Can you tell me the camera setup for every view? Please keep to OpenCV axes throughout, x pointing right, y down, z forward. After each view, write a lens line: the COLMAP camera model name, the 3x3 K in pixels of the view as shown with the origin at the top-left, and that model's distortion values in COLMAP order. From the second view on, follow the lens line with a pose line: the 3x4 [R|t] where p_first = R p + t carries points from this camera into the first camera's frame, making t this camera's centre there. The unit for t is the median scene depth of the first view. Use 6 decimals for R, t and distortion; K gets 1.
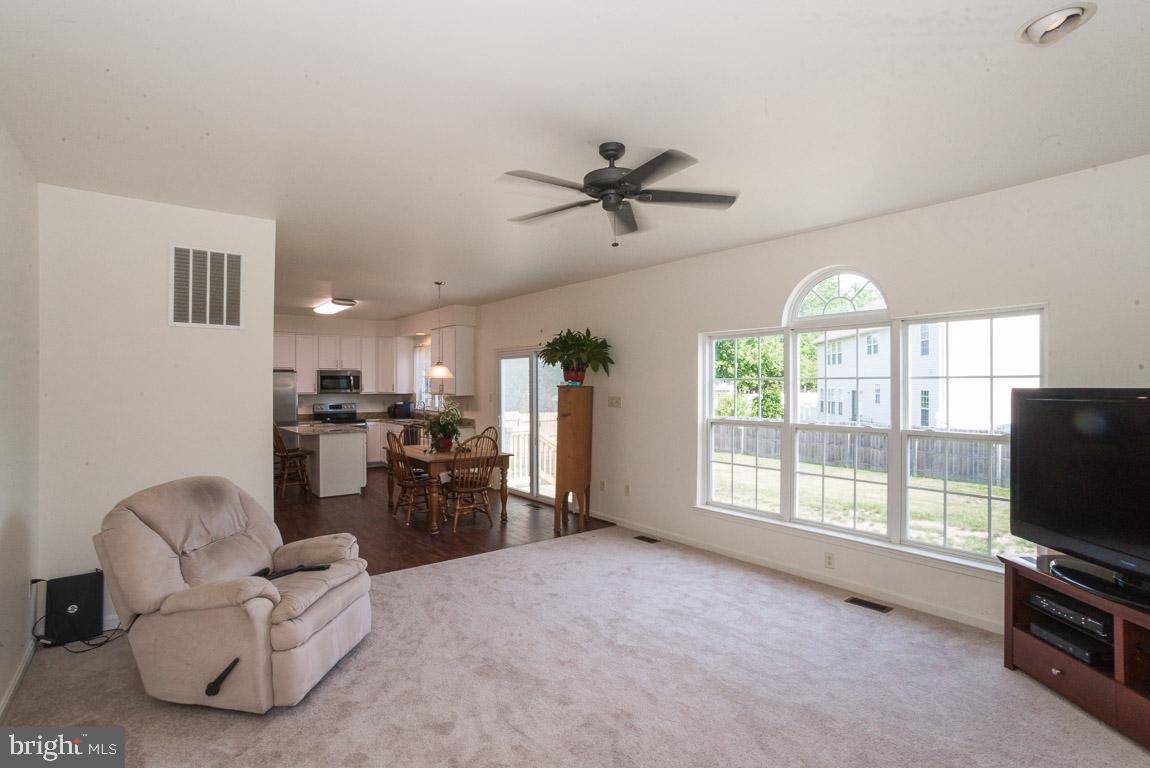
lens RADIAL K [[556.7, 0, 569.8], [0, 556.7, 386.0], [0, 0, 1]] dist [-0.017881, 0.000545]
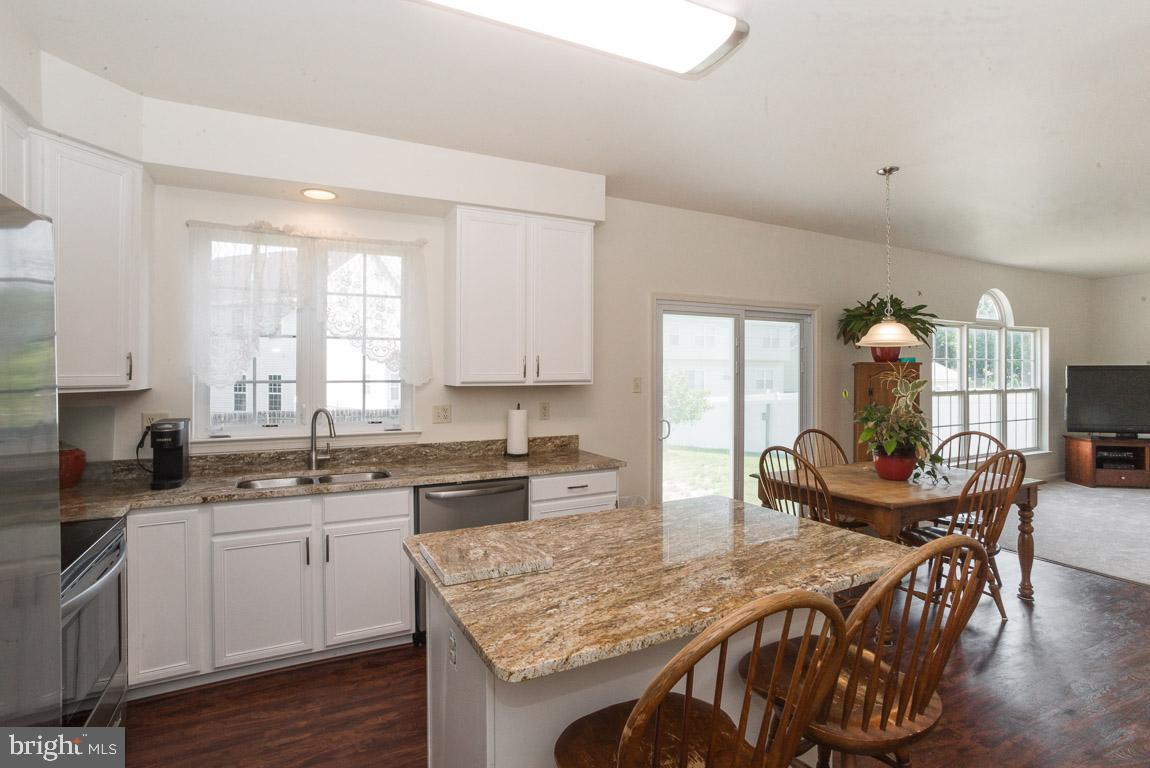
lens RADIAL K [[556.7, 0, 569.8], [0, 556.7, 386.0], [0, 0, 1]] dist [-0.017881, 0.000545]
pose [[0.161887, -0.017445, 0.986655, -1.140330], [0.000079, 0.999844, 0.017665, 0.028396], [-0.986809, -0.002782, 0.161863, 1.749748]]
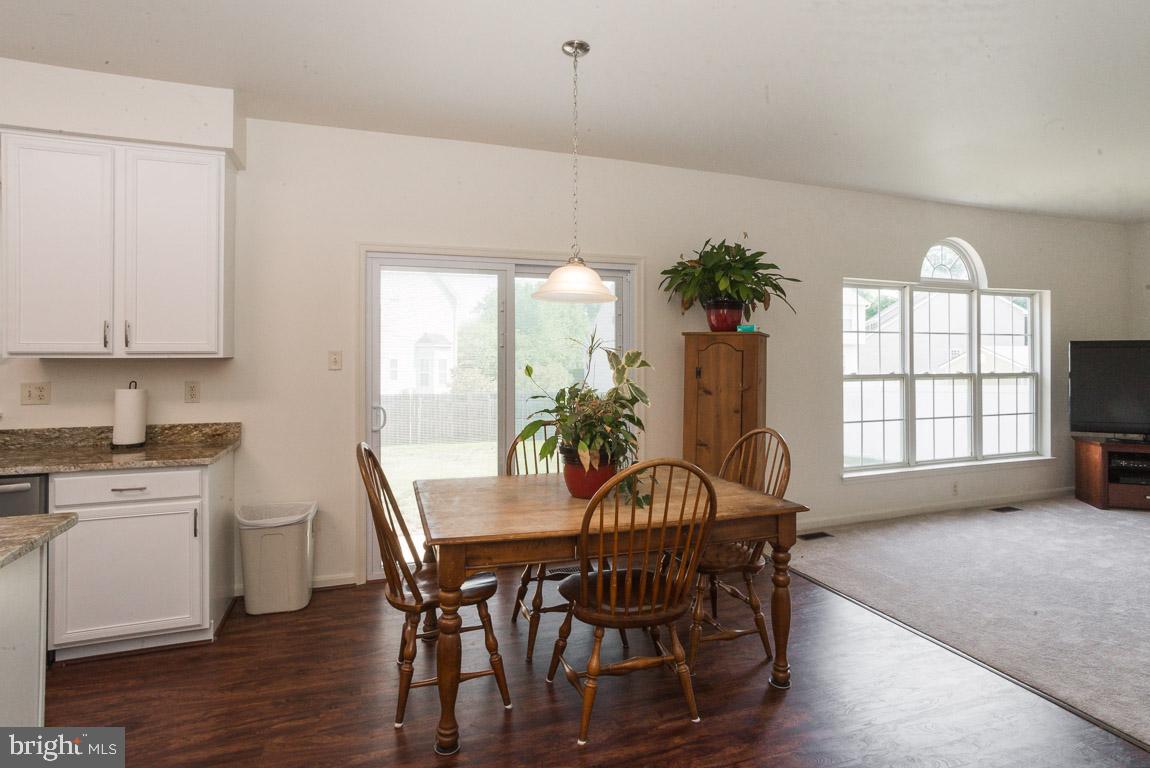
lens RADIAL K [[587.2, 0, 574.8], [0, 587.2, 367.0], [0, 0, 1]] dist [-0.019308, 0.000667]
pose [[0.293435, -0.011819, 0.955906, -0.847723], [-0.004856, 0.999892, 0.013854, 0.039657], [-0.955967, -0.008707, 0.293346, 1.268249]]
